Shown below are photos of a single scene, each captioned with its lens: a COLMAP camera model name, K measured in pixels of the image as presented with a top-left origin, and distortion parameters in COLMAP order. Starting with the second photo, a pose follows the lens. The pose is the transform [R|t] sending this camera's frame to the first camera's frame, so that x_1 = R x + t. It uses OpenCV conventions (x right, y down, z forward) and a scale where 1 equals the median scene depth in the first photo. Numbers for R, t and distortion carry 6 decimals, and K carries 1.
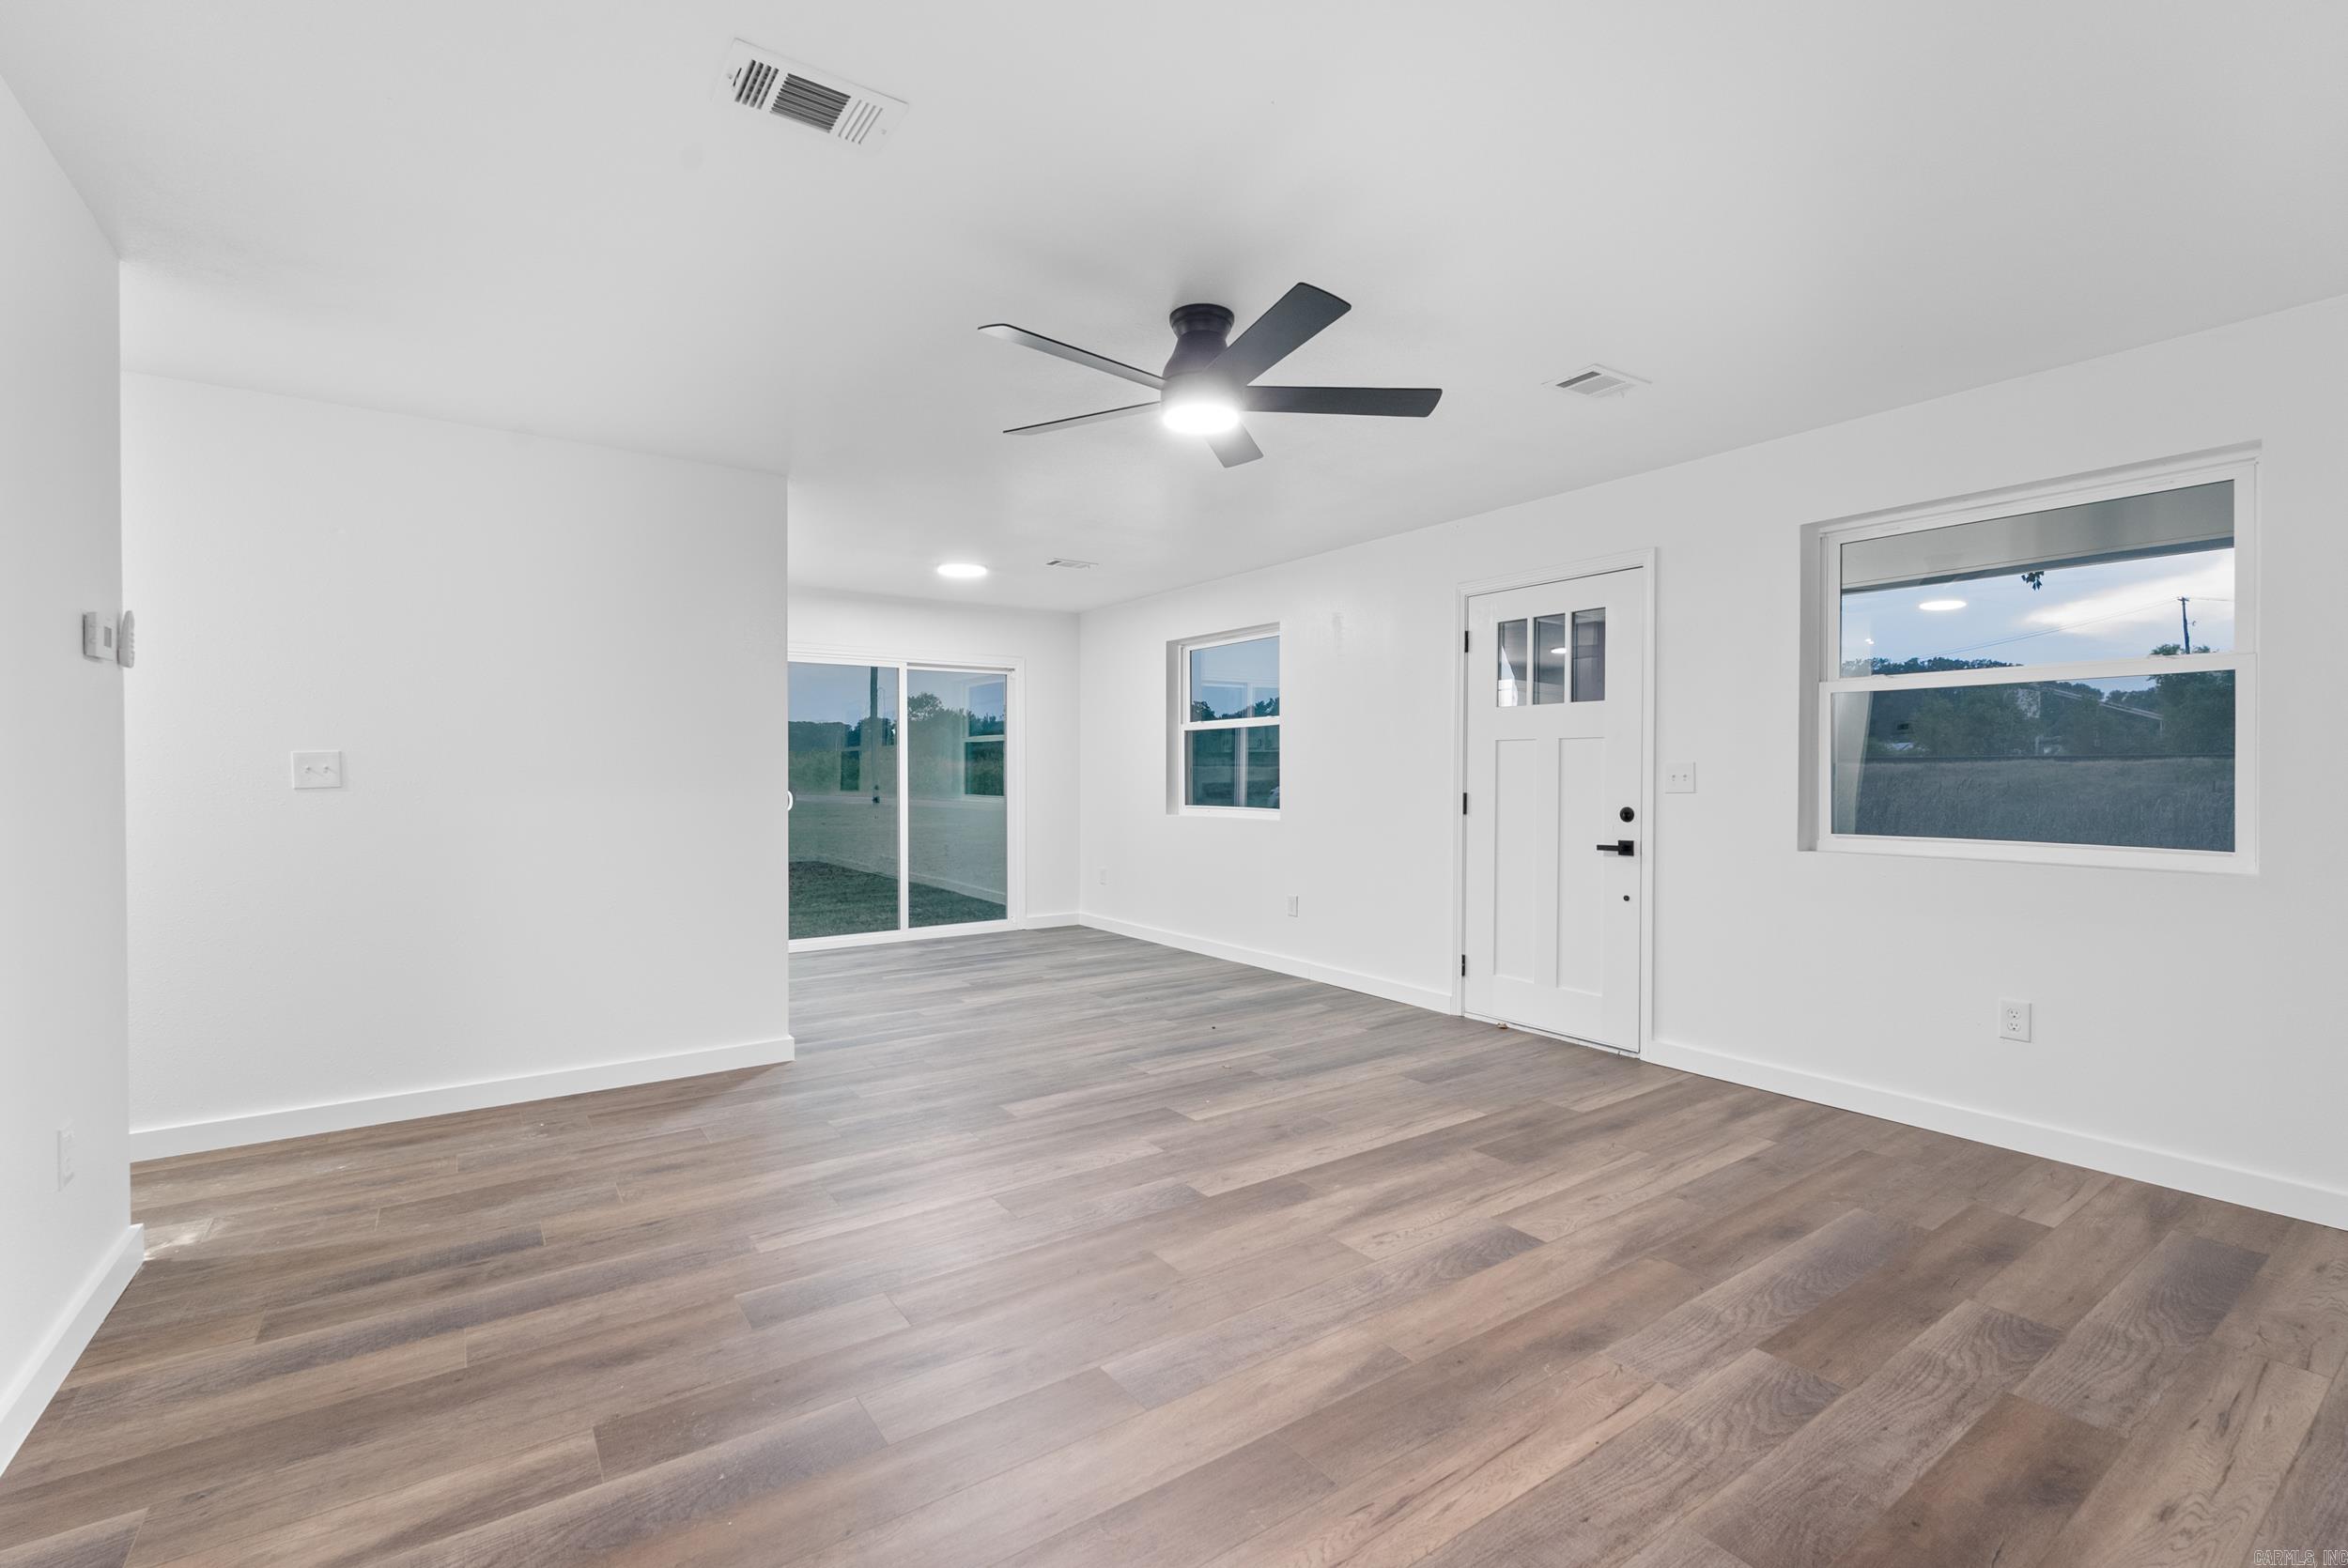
lens RADIAL K [[1032.0, 0, 1173.5], [0, 1032.0, 808.2], [0, 0, 1]] dist [-0.009740, 0.000485]
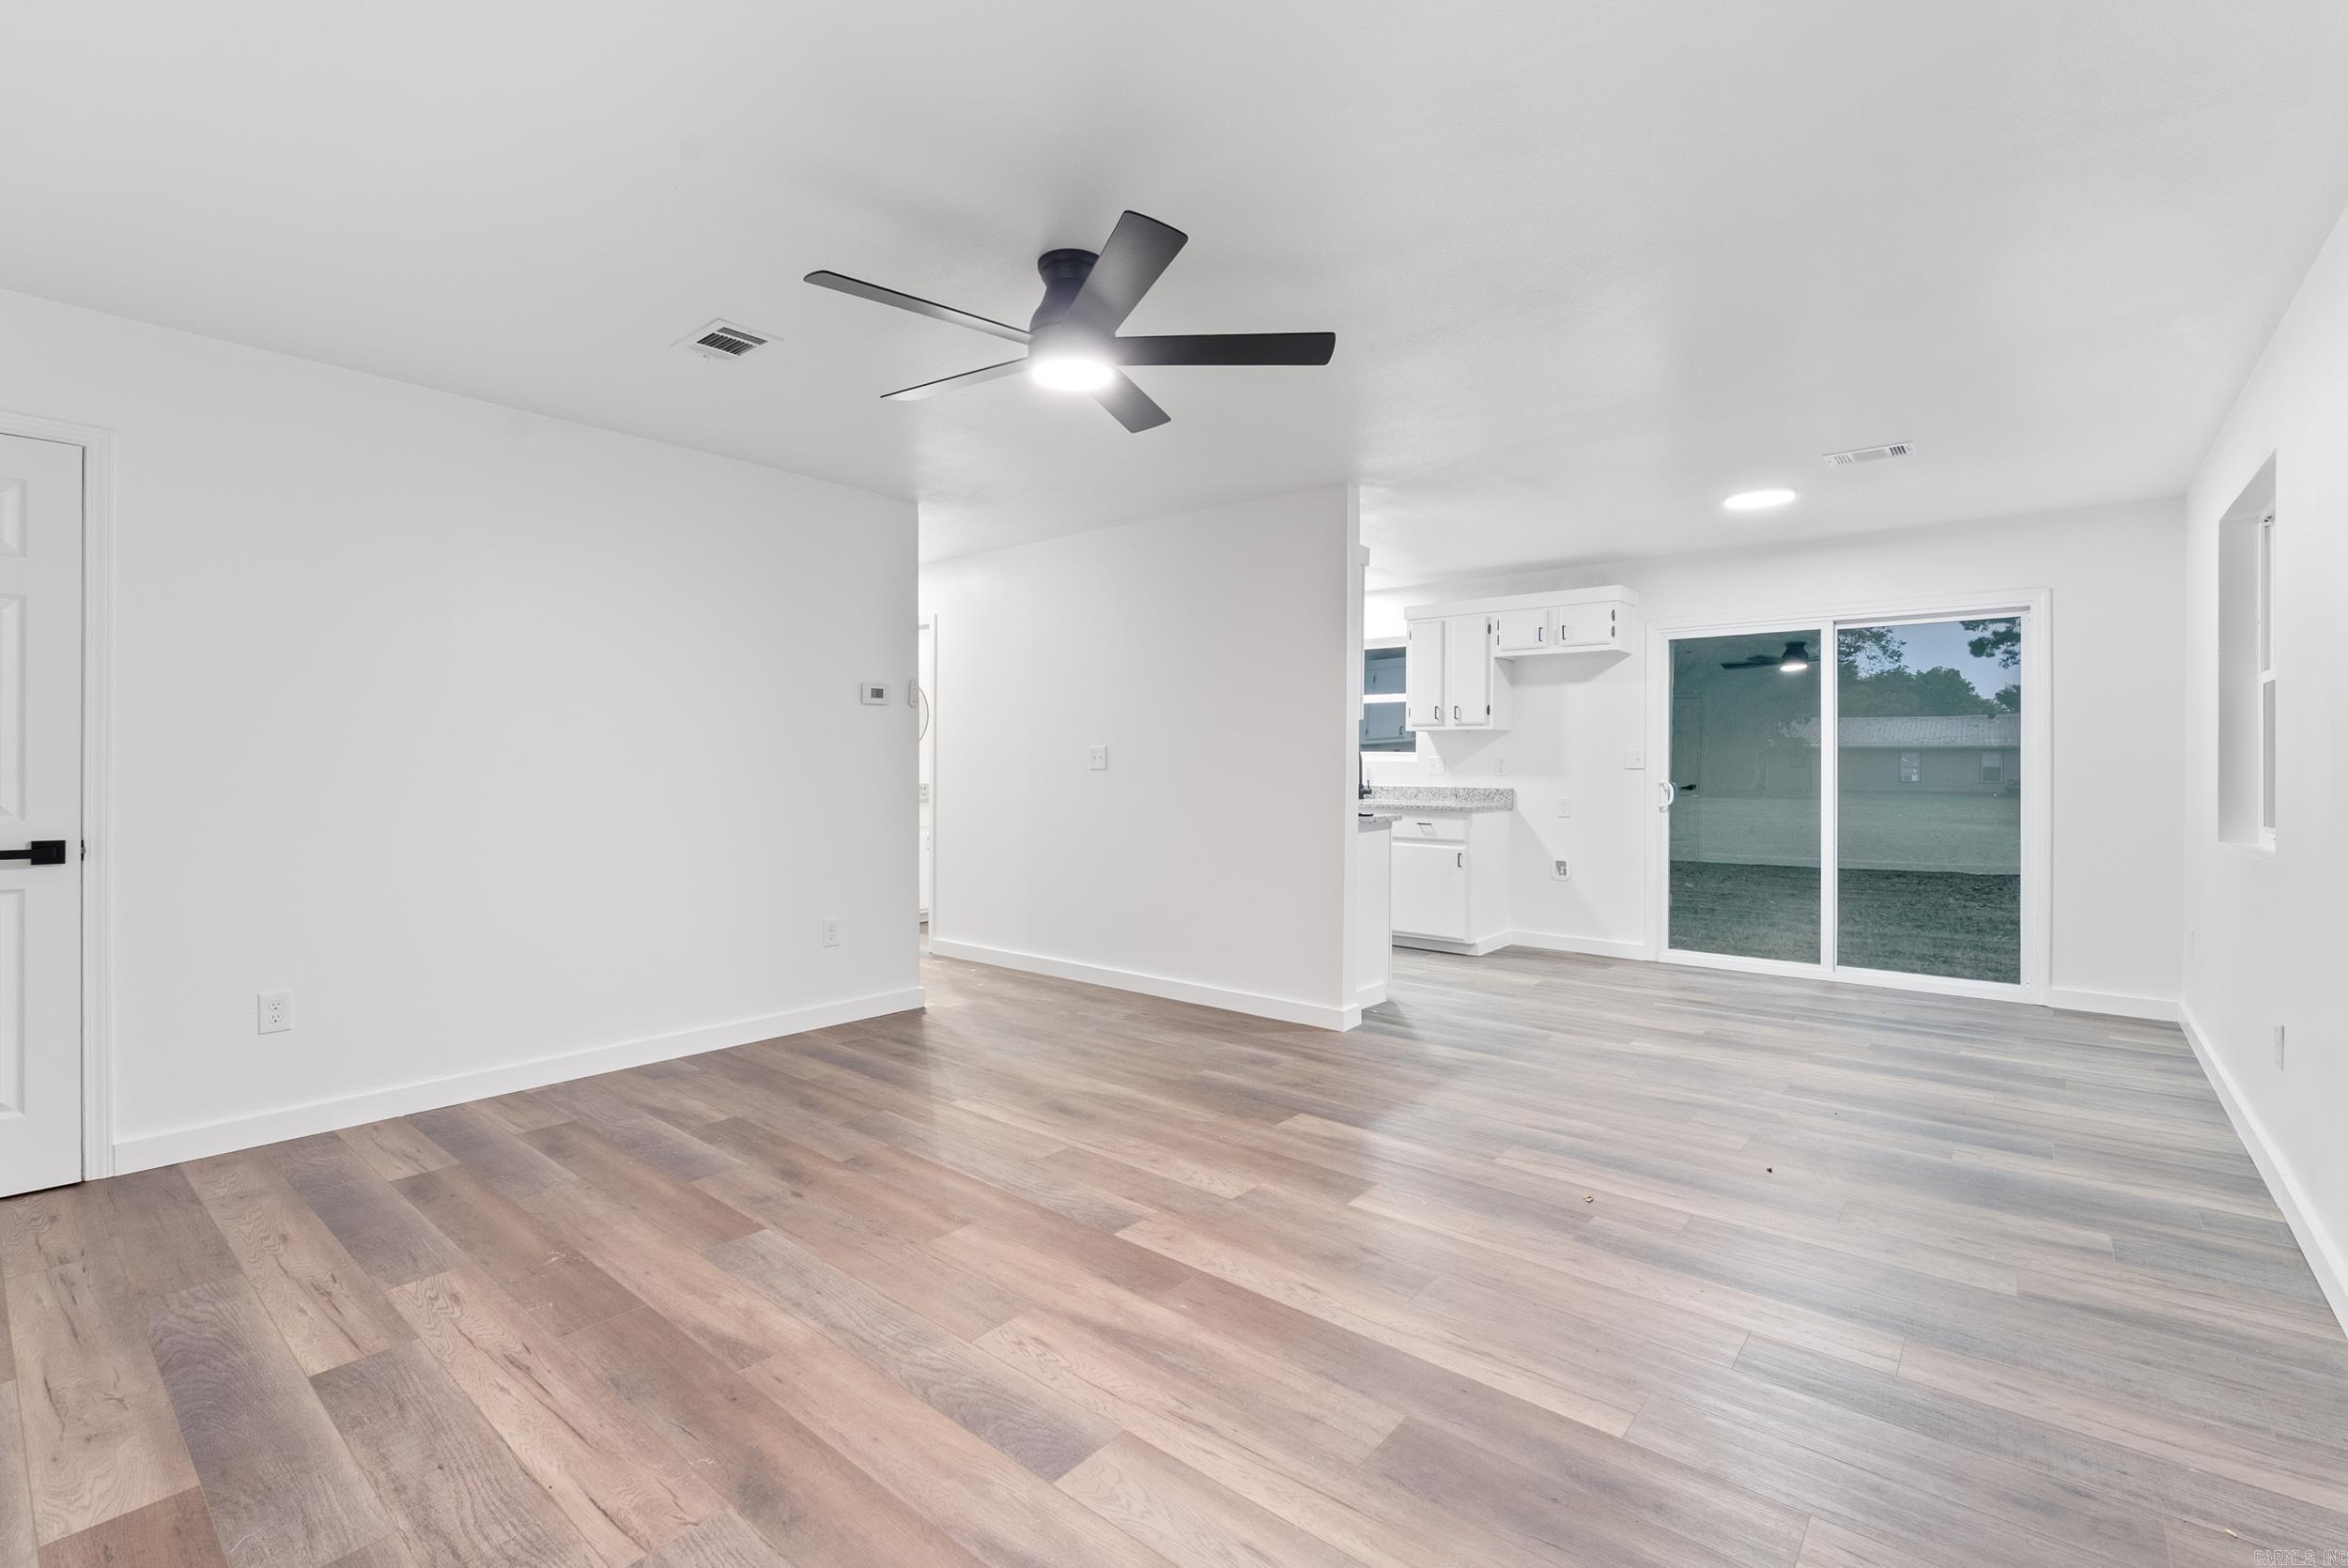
lens RADIAL K [[1032.0, 0, 1163.7], [0, 1032.0, 778.4], [0, 0, 1]] dist [-0.009740, 0.000485]
pose [[0.262972, 0.015291, -0.964682, 0.897153], [-0.037091, 0.999295, 0.005728, -0.021974], [0.964090, 0.034274, 0.263354, 0.797686]]
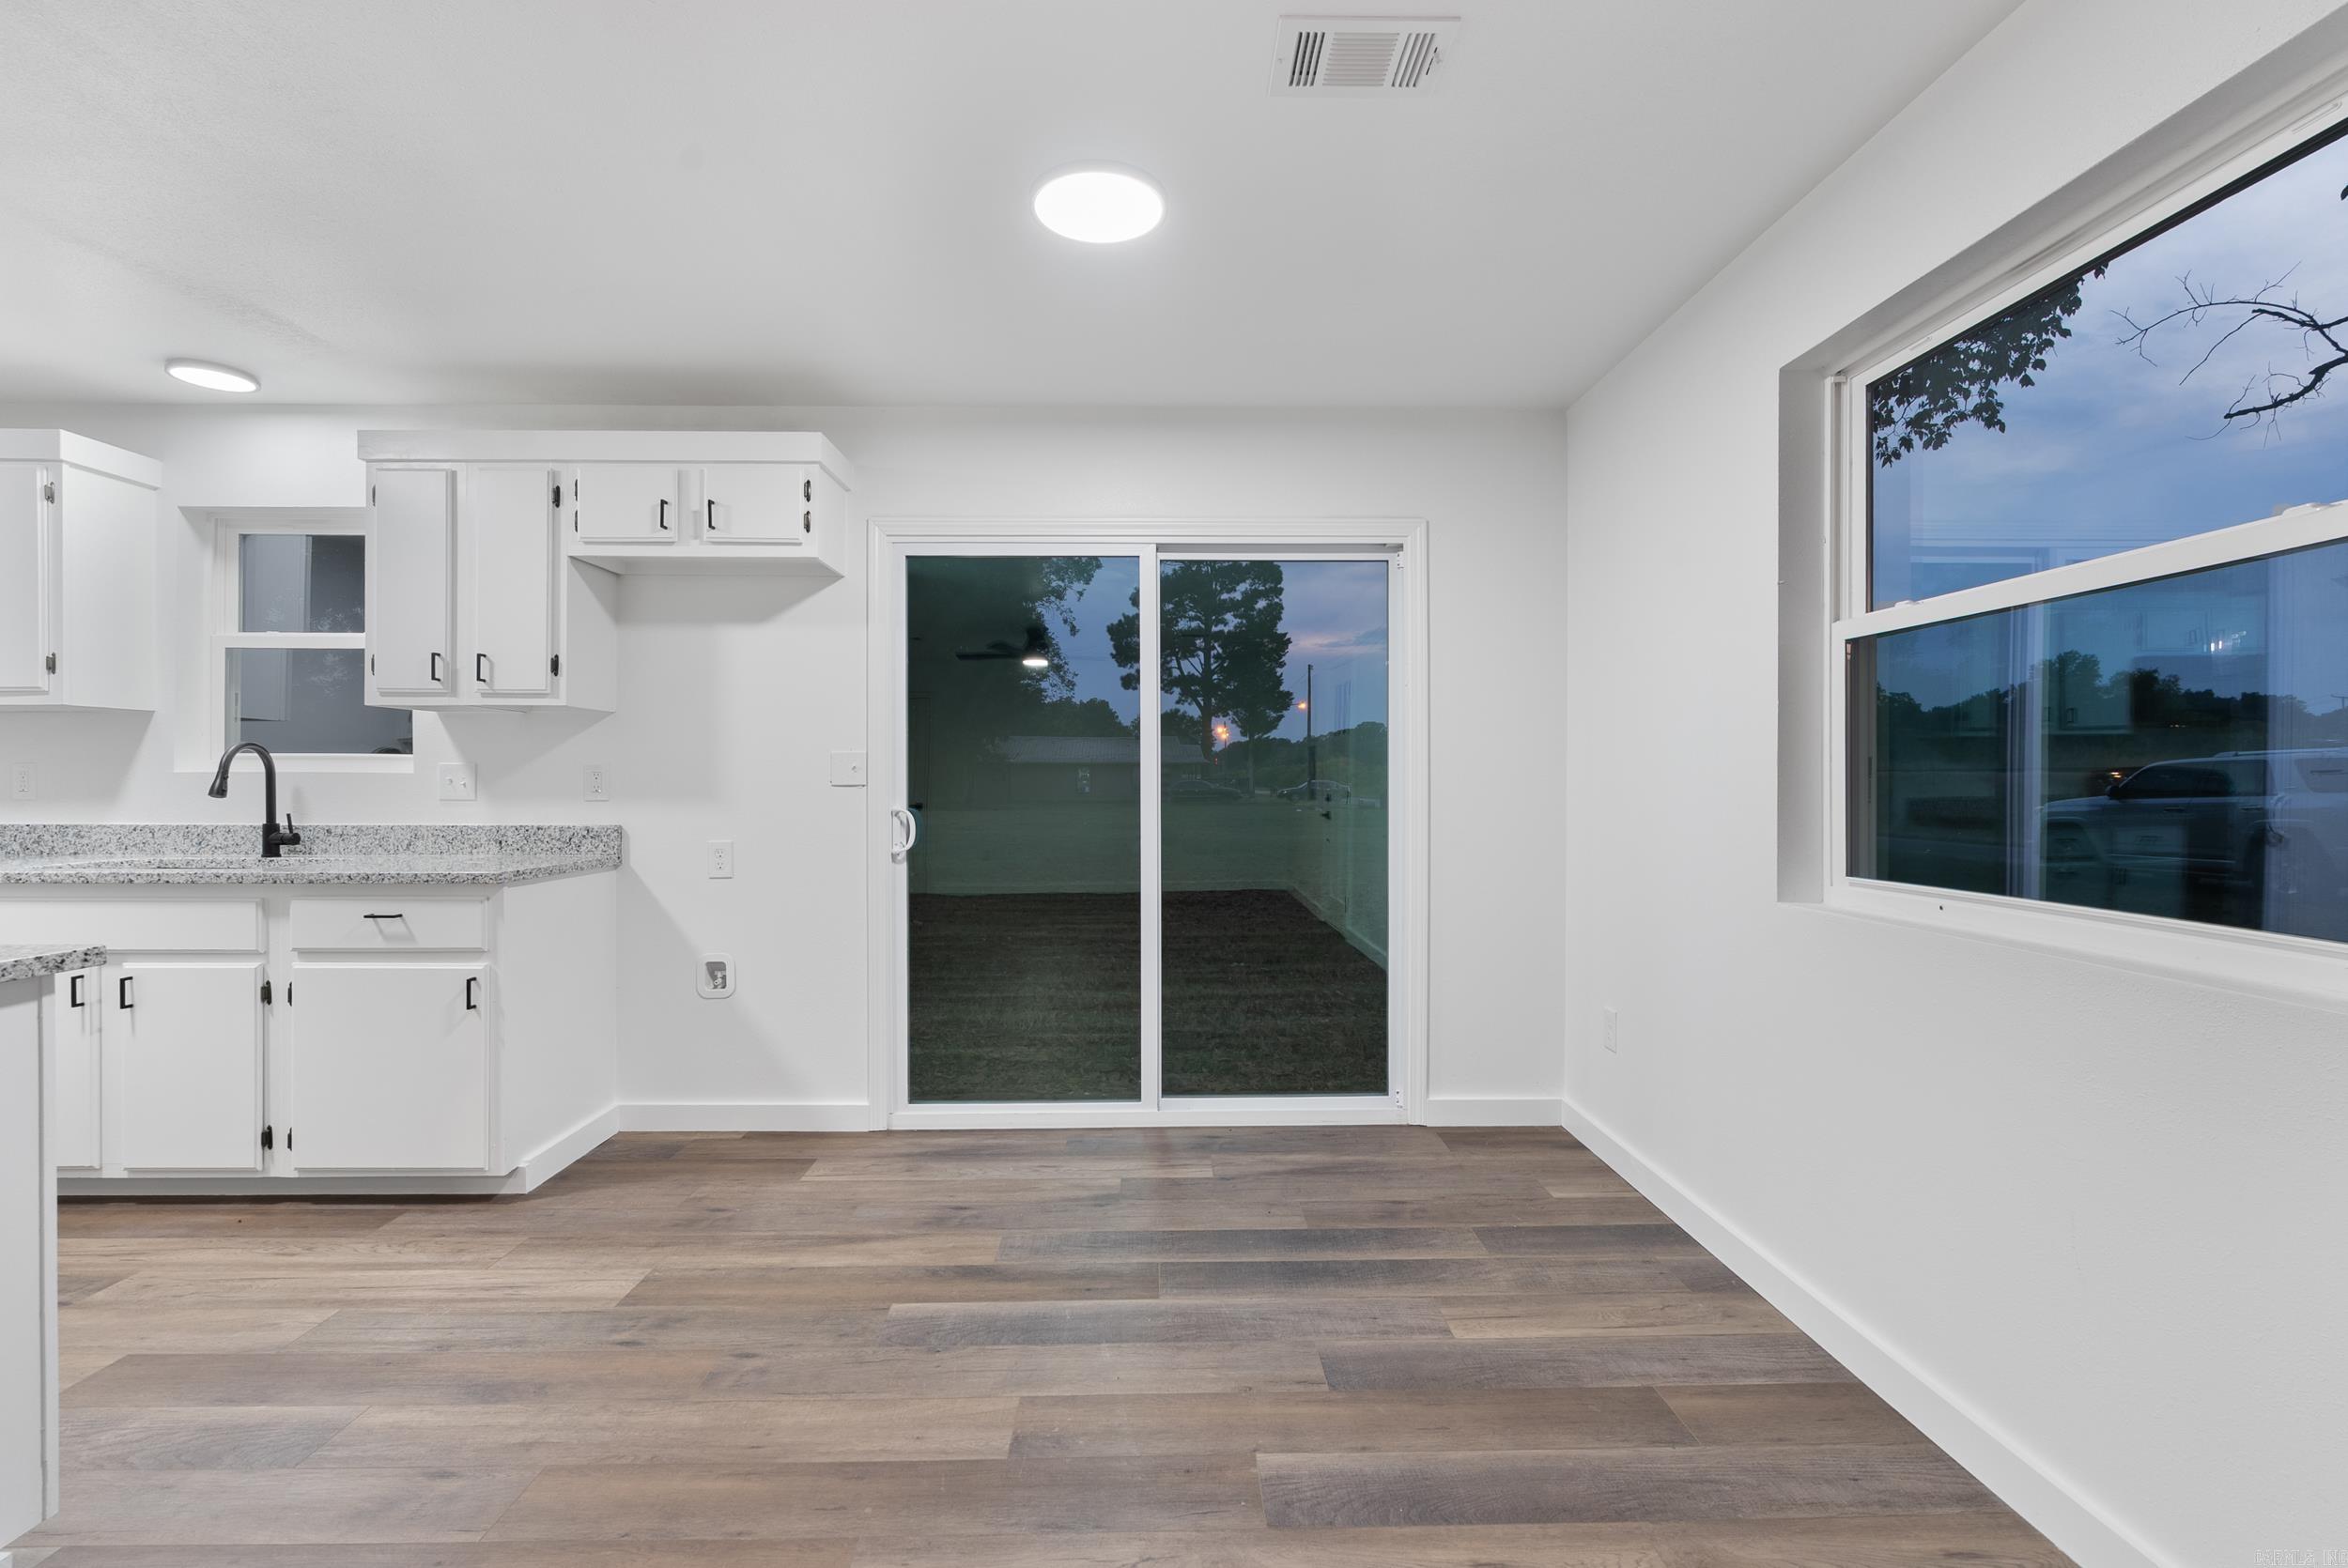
lens RADIAL K [[1032.0, 0, 1179.1], [0, 1032.0, 767.8], [0, 0, 1]] dist [-0.009740, 0.000485]
pose [[0.843571, -0.007637, -0.536963, 0.019115], [-0.018090, 0.998927, -0.042627, -0.043502], [0.536713, 0.045673, 0.842528, 1.531661]]
